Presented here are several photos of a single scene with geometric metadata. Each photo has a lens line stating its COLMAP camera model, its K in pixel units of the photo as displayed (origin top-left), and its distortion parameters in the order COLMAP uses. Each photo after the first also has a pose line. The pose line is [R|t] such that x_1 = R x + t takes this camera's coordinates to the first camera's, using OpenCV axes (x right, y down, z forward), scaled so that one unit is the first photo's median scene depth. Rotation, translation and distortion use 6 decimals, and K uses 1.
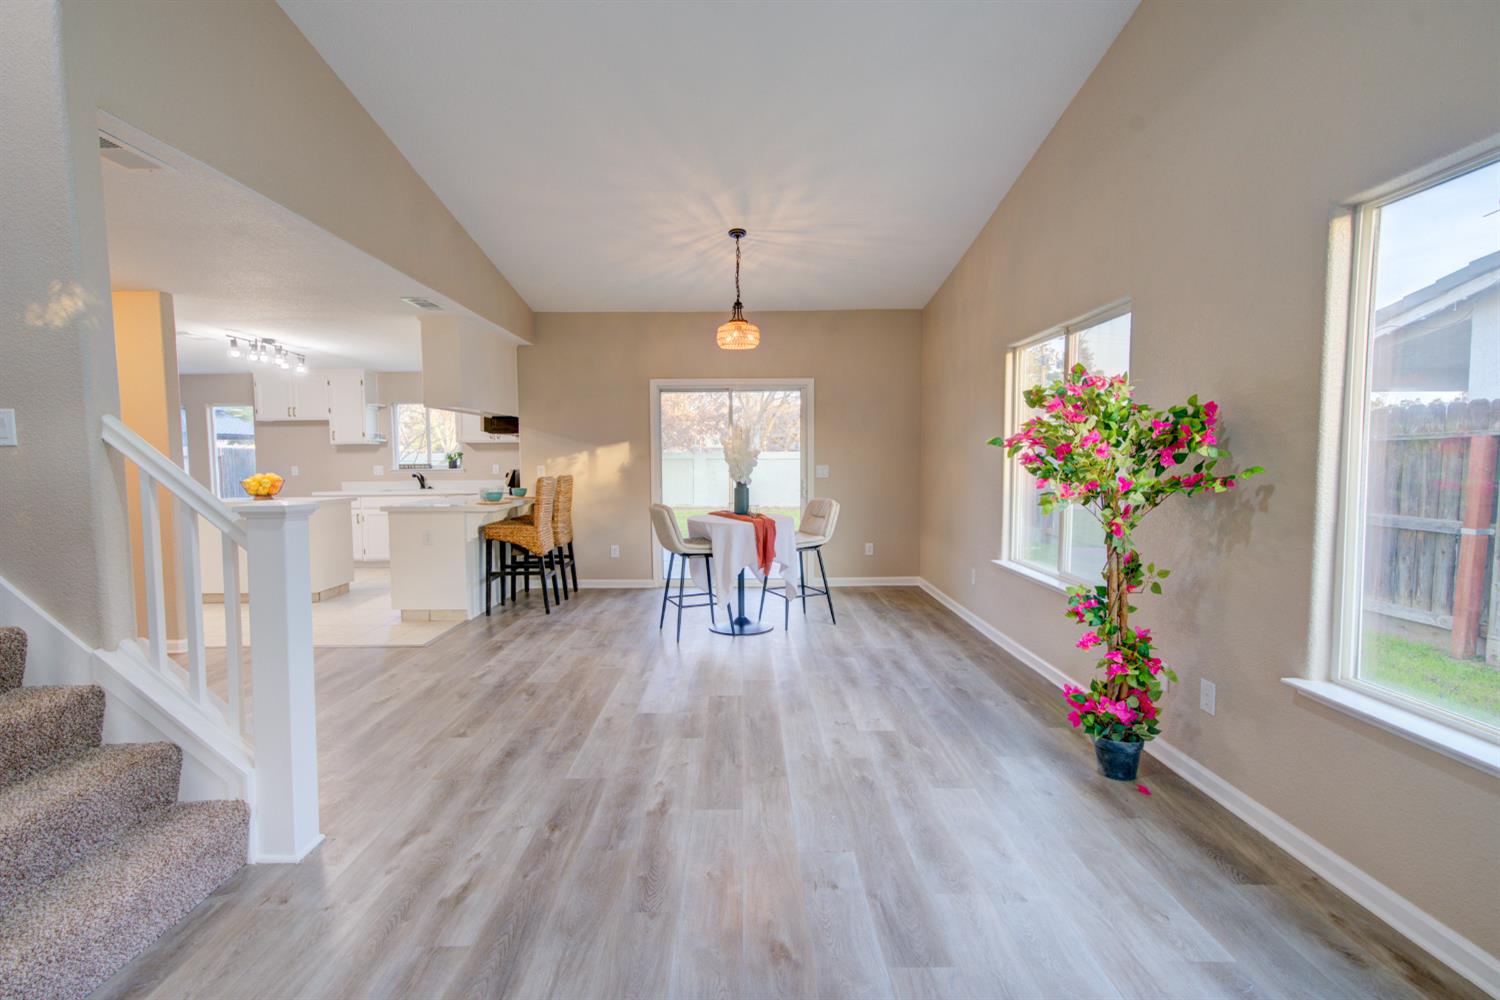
lens RADIAL K [[687.0, 0, 743.5], [0, 687.0, 499.9], [0, 0, 1]] dist [0.001010, 0.000236]
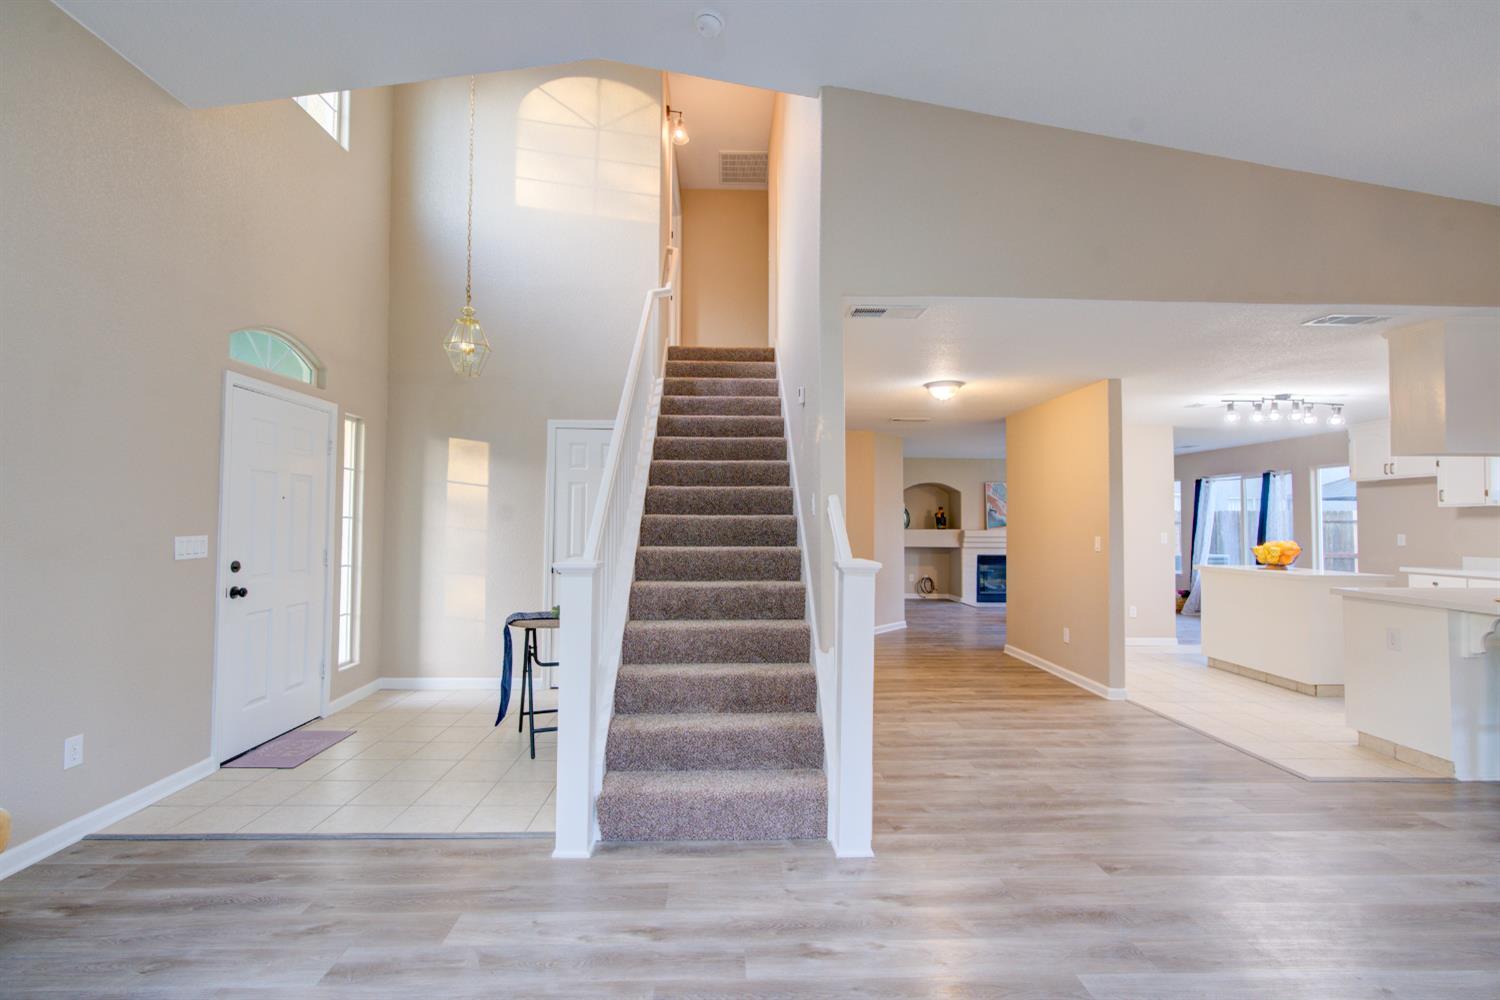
lens RADIAL K [[687.0, 0, 743.5], [0, 687.0, 499.9], [0, 0, 1]] dist [0.001010, 0.000236]
pose [[0.029643, -0.024117, -0.999270, 0.164552], [-0.067520, 0.997377, -0.026074, -0.017324], [0.997277, 0.068243, 0.027937, 0.214583]]
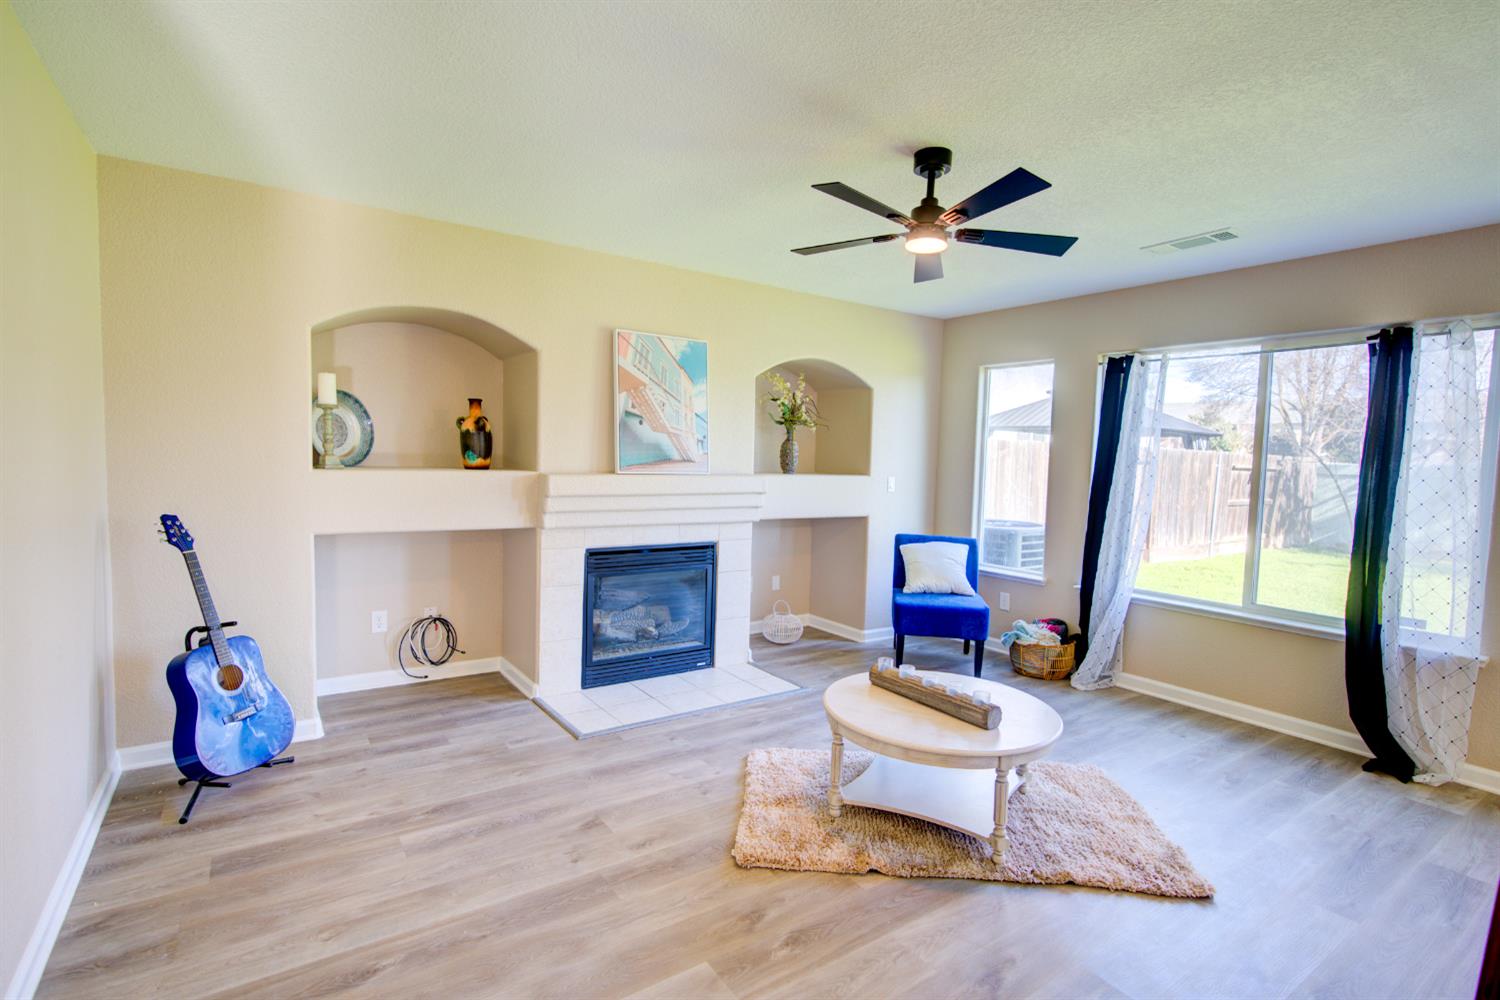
lens RADIAL K [[687.0, 0, 743.5], [0, 687.0, 499.9], [0, 0, 1]] dist [0.001010, 0.000236]
pose [[0.558979, 0.076597, -0.825637, -0.827374], [-0.083493, 0.995863, 0.035862, -0.033270], [0.824968, 0.048888, 0.563061, 0.577686]]
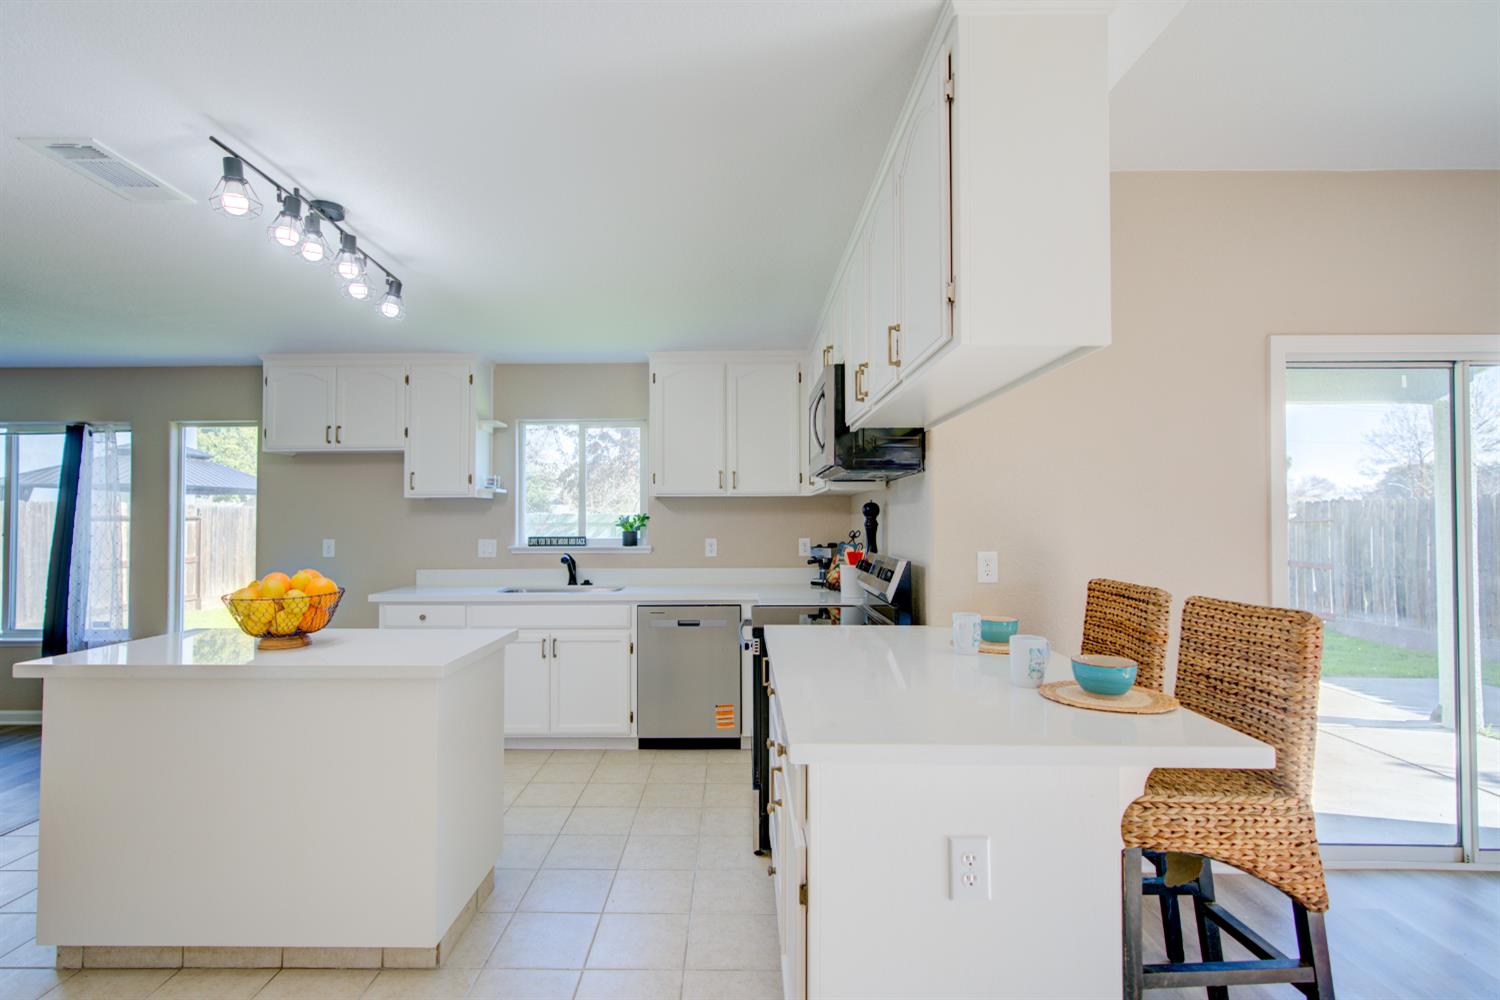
lens RADIAL K [[706.2, 0, 727.9], [0, 706.2, 501.1], [0, 0, 1]] dist [0.002150, 0.000605]
pose [[0.999861, 0.006871, -0.015160, -0.381525], [-0.008192, 0.996009, -0.088879, -0.036557], [0.014489, 0.088991, 0.995927, 0.520018]]
